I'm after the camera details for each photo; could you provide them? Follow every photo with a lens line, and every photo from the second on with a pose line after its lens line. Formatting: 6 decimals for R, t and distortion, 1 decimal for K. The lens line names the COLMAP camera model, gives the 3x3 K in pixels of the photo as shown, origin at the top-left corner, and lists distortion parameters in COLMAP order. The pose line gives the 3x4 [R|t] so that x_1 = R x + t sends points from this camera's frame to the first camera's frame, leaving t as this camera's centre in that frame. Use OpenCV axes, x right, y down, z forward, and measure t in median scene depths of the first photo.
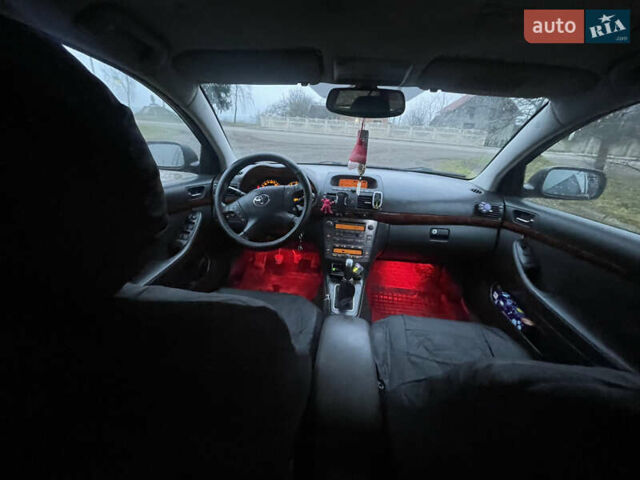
lens RADIAL K [[254.9, 0, 320.8], [0, 254.9, 239.0], [0, 0, 1]] dist [-0.005539, -0.000129]
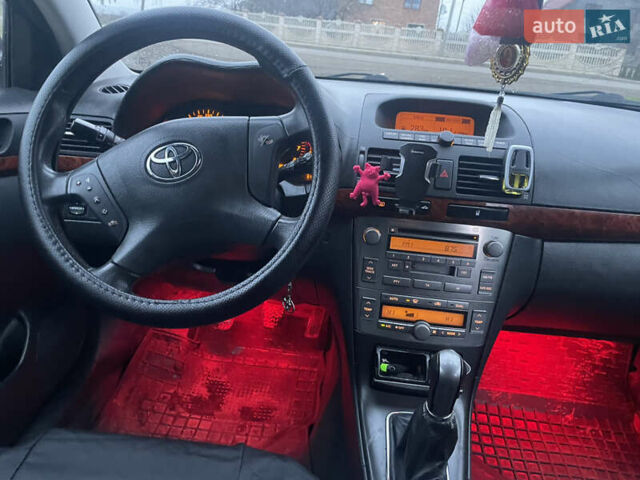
lens RADIAL K [[478.1, 0, 317.7], [0, 478.1, 239.6], [0, 0, 1]] dist [0.066135, -0.018197]
pose [[0.999386, 0.017270, 0.030483, -0.065205], [-0.016717, 0.999693, -0.018309, -0.043178], [-0.030790, 0.017789, 0.999368, 0.359651]]
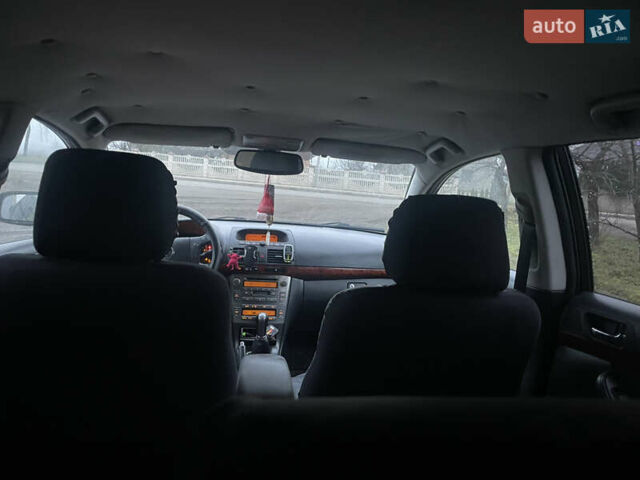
lens RADIAL K [[478.1, 0, 318.7], [0, 478.1, 244.0], [0, 0, 1]] dist [0.066135, -0.018197]
pose [[0.968272, -0.017582, 0.249278, -0.108796], [0.081210, 0.965519, -0.247343, 0.258083], [-0.236333, 0.259739, 0.936313, -0.682432]]
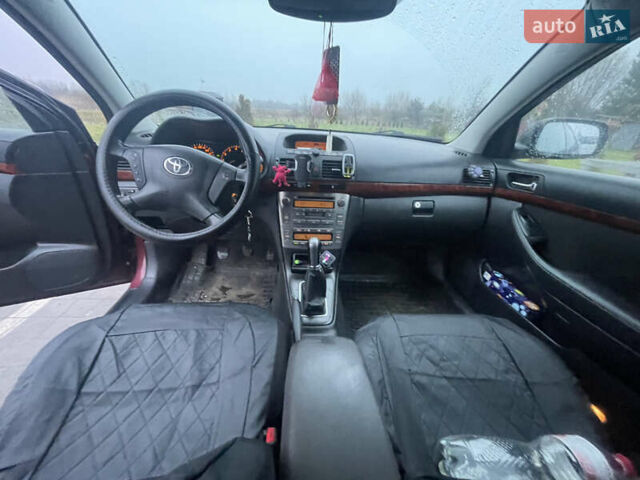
lens RADIAL K [[254.9, 0, 319.4], [0, 254.9, 237.4], [0, 0, 1]] dist [-0.005539, -0.000129]
pose [[0.984176, -0.069526, 0.162985, 0.000388], [0.061101, 0.996551, 0.056150, 0.010118], [-0.166326, -0.045303, 0.985030, 0.265592]]
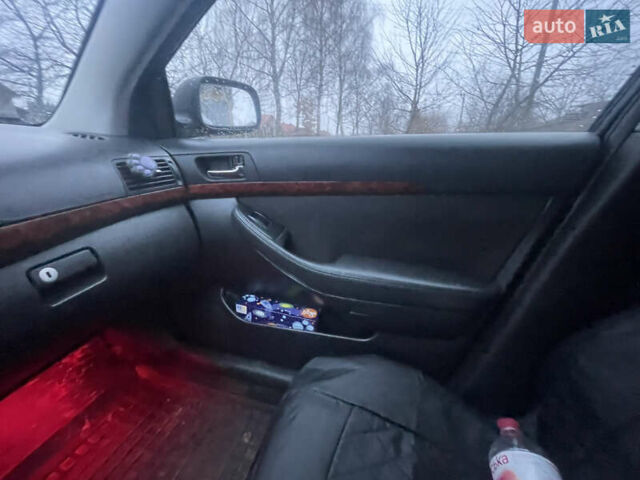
lens RADIAL K [[254.9, 0, 317.6], [0, 254.9, 239.6], [0, 0, 1]] dist [-0.005539, -0.000129]
pose [[0.148409, -0.403607, 0.902815, 0.257038], [0.370222, 0.869213, 0.327726, -0.047988], [-0.917012, 0.285605, 0.278424, 0.654473]]
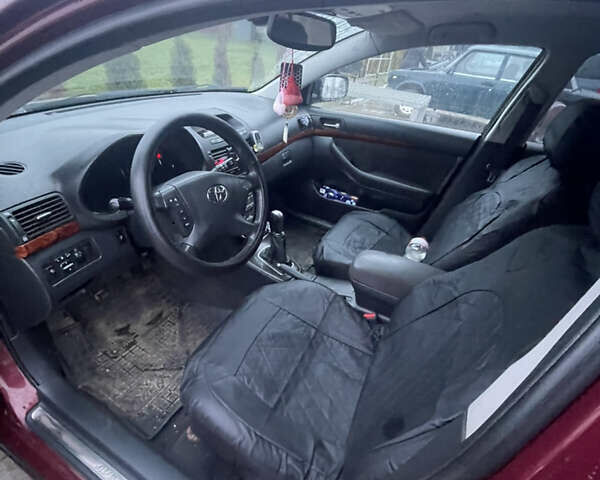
lens RADIAL K [[317.8, 0, 298.8], [0, 317.8, 240.6], [0, 0, 1]] dist [-0.003888, -0.000150]
pose [[0.384036, -0.516296, 0.765477, -0.694593], [0.278670, 0.855201, 0.437006, -0.292751], [-0.880261, 0.045489, 0.472304, 0.398057]]
